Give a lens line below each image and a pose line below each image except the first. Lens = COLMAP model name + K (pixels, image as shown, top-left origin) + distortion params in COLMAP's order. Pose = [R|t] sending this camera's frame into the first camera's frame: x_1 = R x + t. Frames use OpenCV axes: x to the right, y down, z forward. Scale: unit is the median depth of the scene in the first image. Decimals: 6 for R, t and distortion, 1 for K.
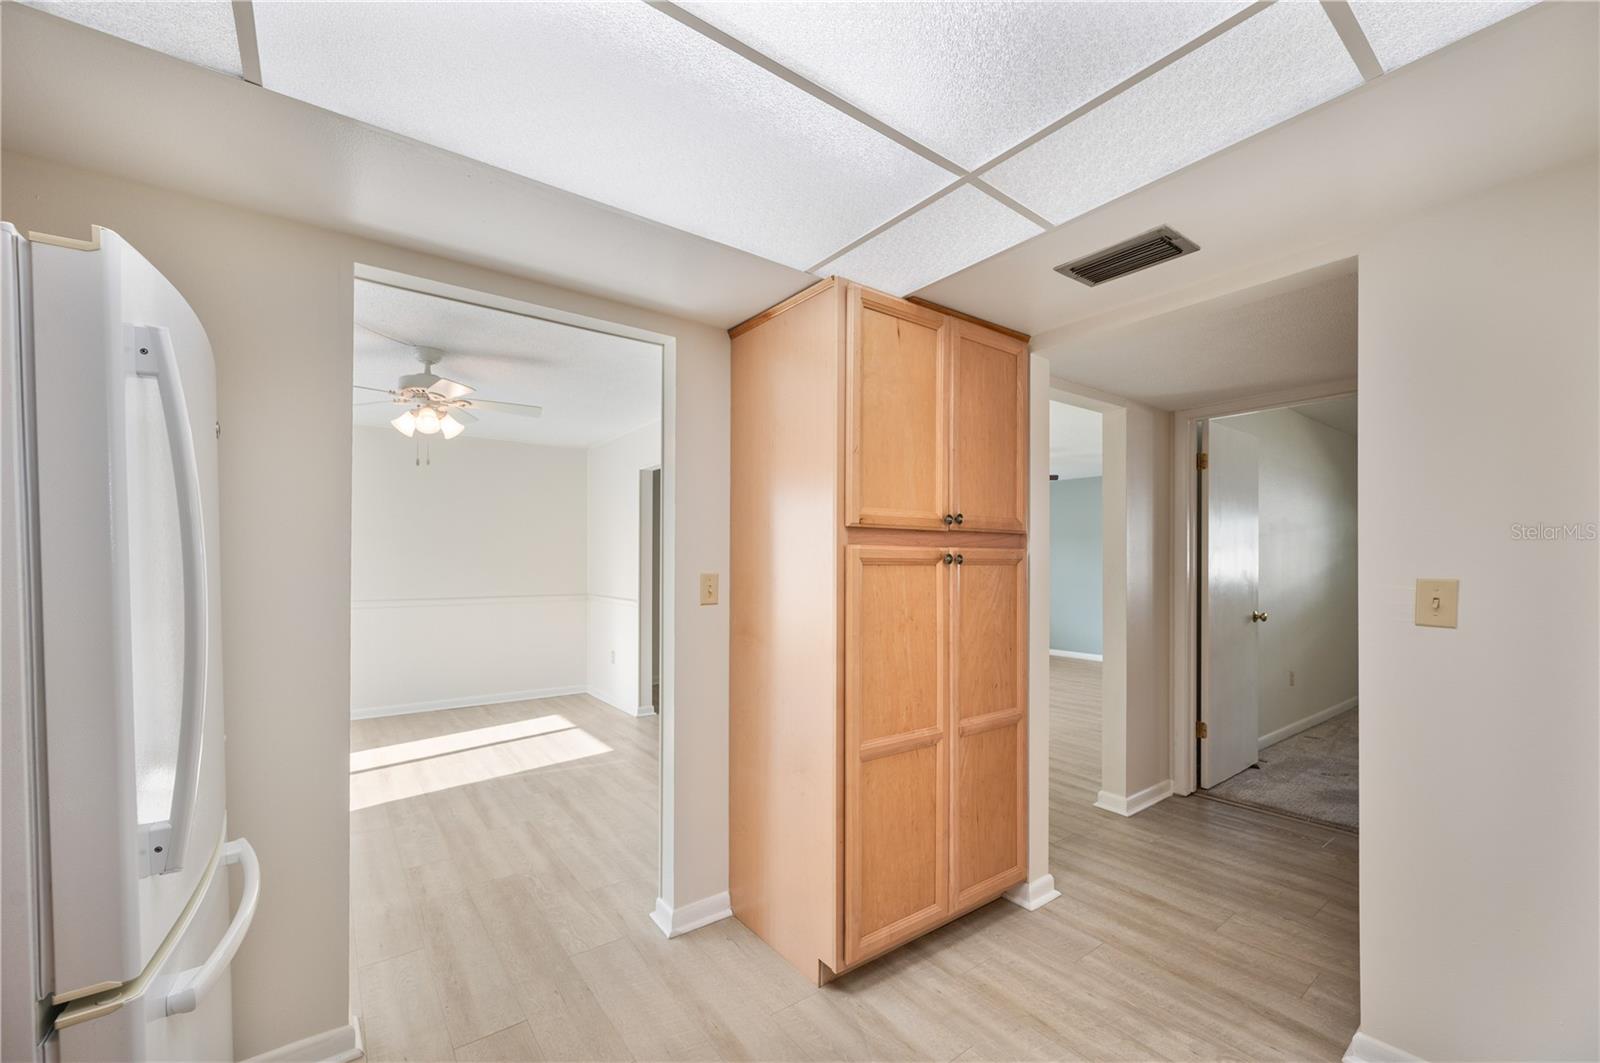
lens RADIAL K [[656.3, 0, 835.2], [0, 656.3, 563.4], [0, 0, 1]] dist [-0.000967, -0.000185]
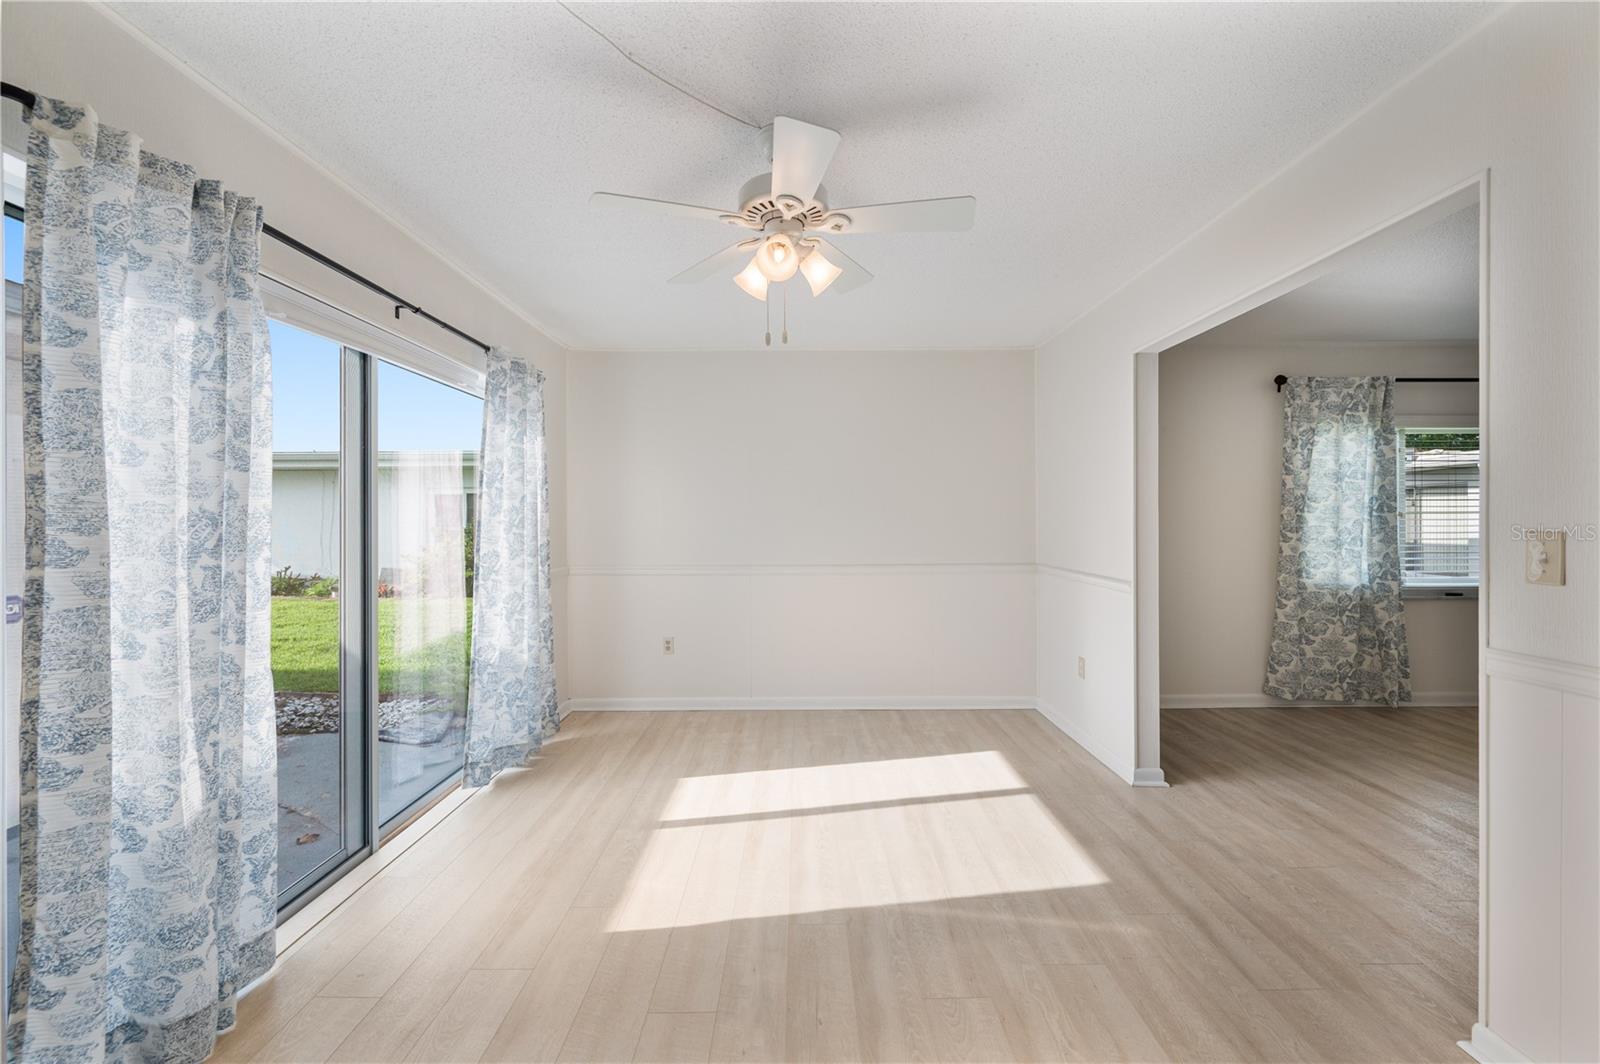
lens RADIAL K [[658.1, 0, 798.4], [0, 658.1, 521.9], [0, 0, 1]] dist [0.000323, 0.000008]
pose [[0.782289, -0.004739, -0.622898, -0.207297], [0.007367, 0.999972, 0.001645, 0.001028], [0.622873, -0.005876, 0.782301, 0.447233]]
